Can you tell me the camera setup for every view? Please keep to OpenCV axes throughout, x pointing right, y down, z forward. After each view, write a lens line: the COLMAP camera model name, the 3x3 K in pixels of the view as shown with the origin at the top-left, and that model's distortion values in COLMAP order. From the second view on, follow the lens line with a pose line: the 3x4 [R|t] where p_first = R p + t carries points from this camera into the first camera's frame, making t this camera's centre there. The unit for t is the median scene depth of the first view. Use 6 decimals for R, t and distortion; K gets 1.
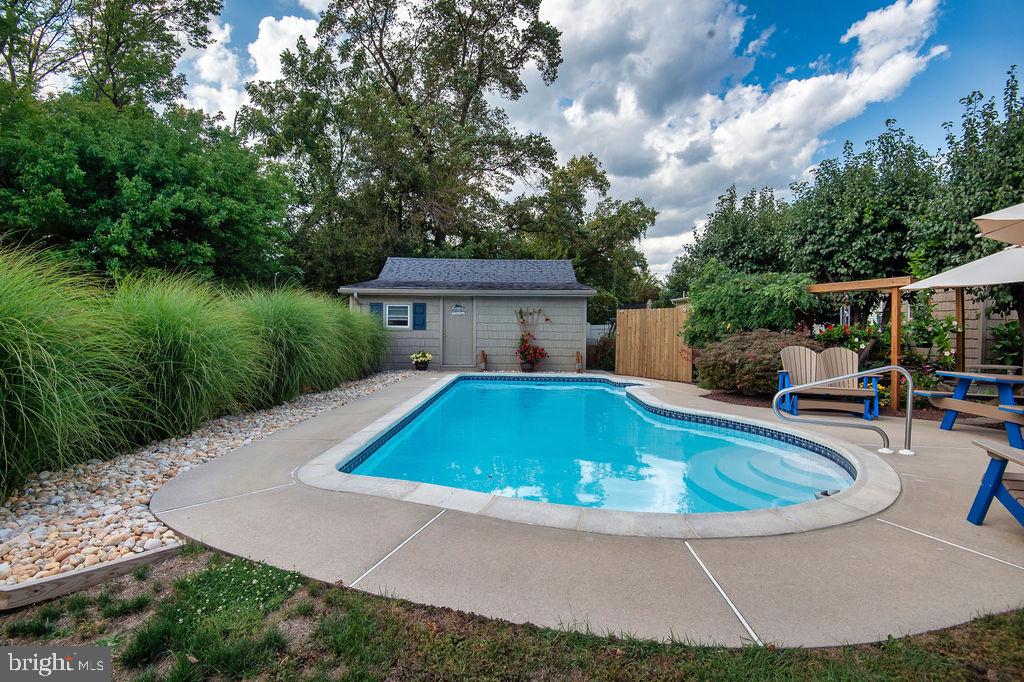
lens RADIAL K [[468.7, 0, 512.0], [0, 468.7, 341.0], [0, 0, 1]] dist [-0.013661, -0.000631]
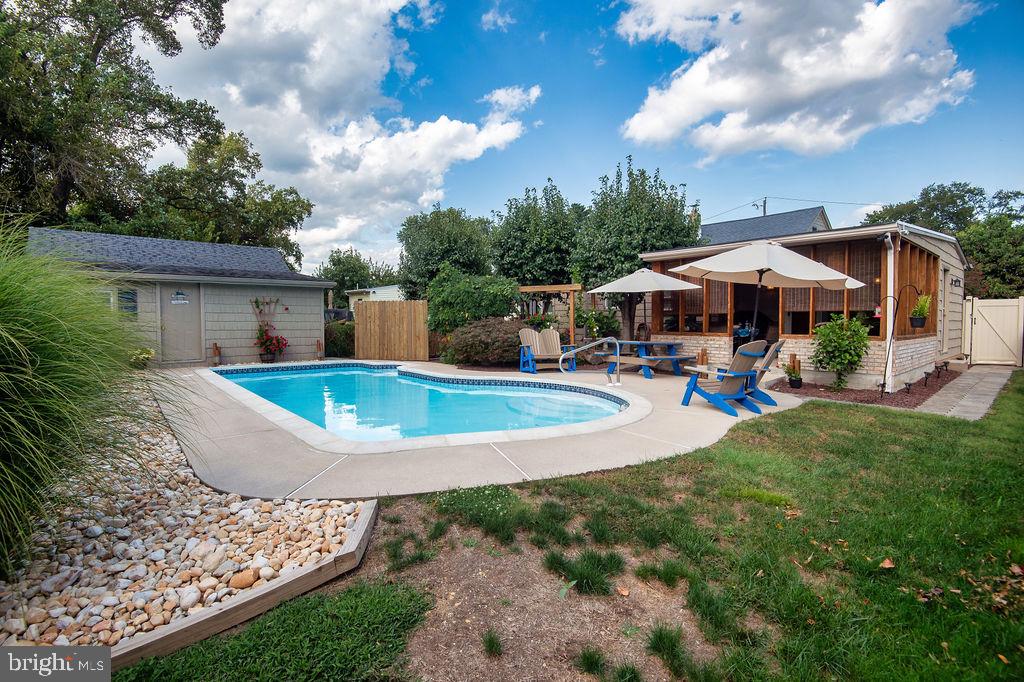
lens RADIAL K [[456.2, 0, 472.5], [0, 456.2, 329.4], [0, 0, 1]] dist [-0.004234, -0.000565]
pose [[0.791087, -0.023603, 0.611248, -0.207358], [0.024351, 0.999678, 0.007086, -0.000150], [-0.611218, 0.009279, 0.791408, -0.016334]]
